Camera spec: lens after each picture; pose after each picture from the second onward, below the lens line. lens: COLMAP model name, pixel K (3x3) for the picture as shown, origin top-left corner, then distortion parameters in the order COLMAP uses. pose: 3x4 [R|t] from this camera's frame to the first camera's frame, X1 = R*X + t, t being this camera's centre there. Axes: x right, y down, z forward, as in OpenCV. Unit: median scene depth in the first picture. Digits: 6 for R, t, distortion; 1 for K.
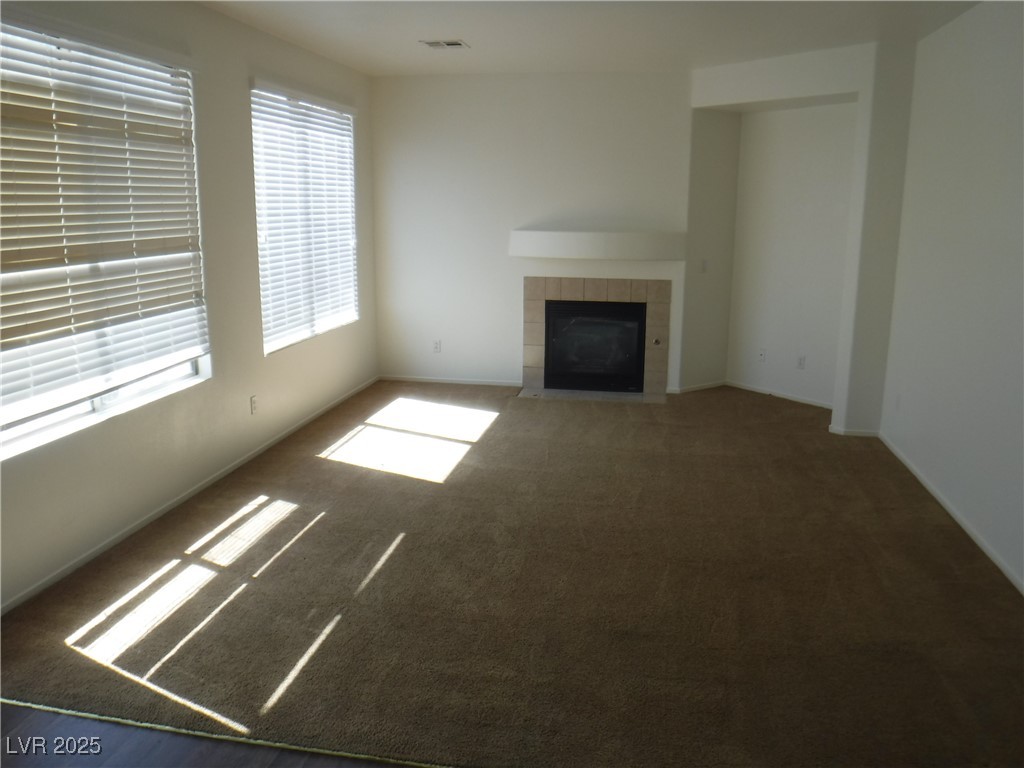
lens RADIAL K [[843.3, 0, 512.0], [0, 843.3, 384.0], [0, 0, 1]] dist [-0.092688, 0.015825]
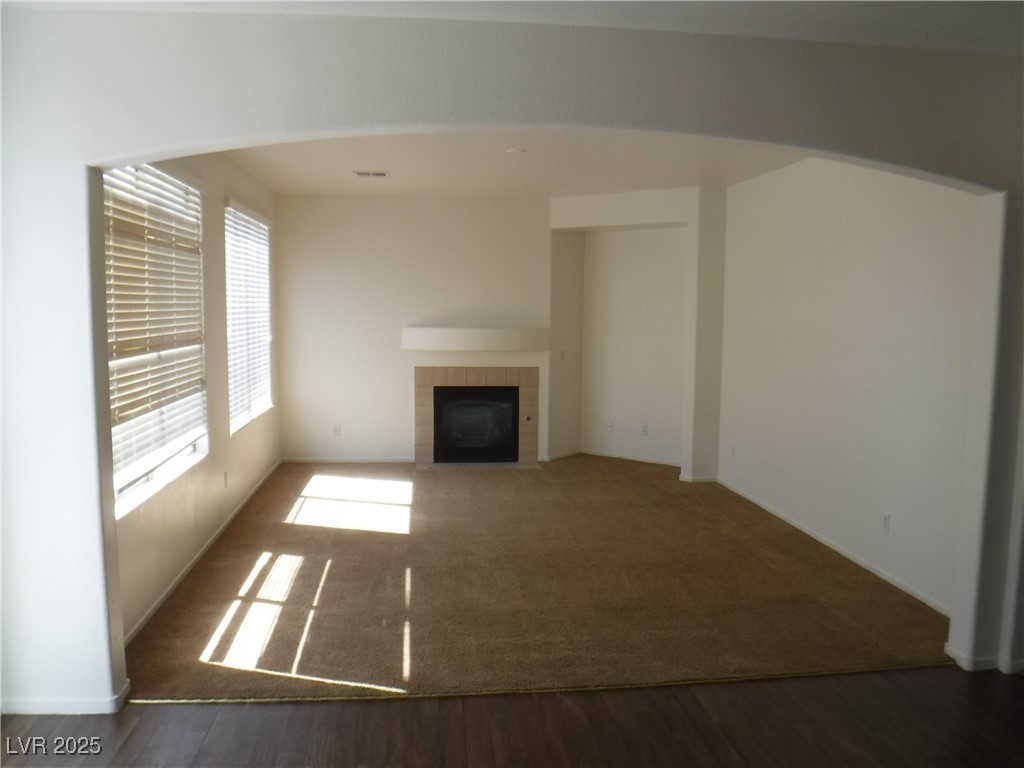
lens RADIAL K [[843.3, 0, 512.0], [0, 843.3, 384.0], [0, 0, 1]] dist [-0.092688, 0.015825]
pose [[0.958502, -0.022045, 0.284231, -0.265217], [0.054695, 0.992705, -0.107452, 0.040147], [-0.279788, 0.118539, 0.952716, -0.201506]]
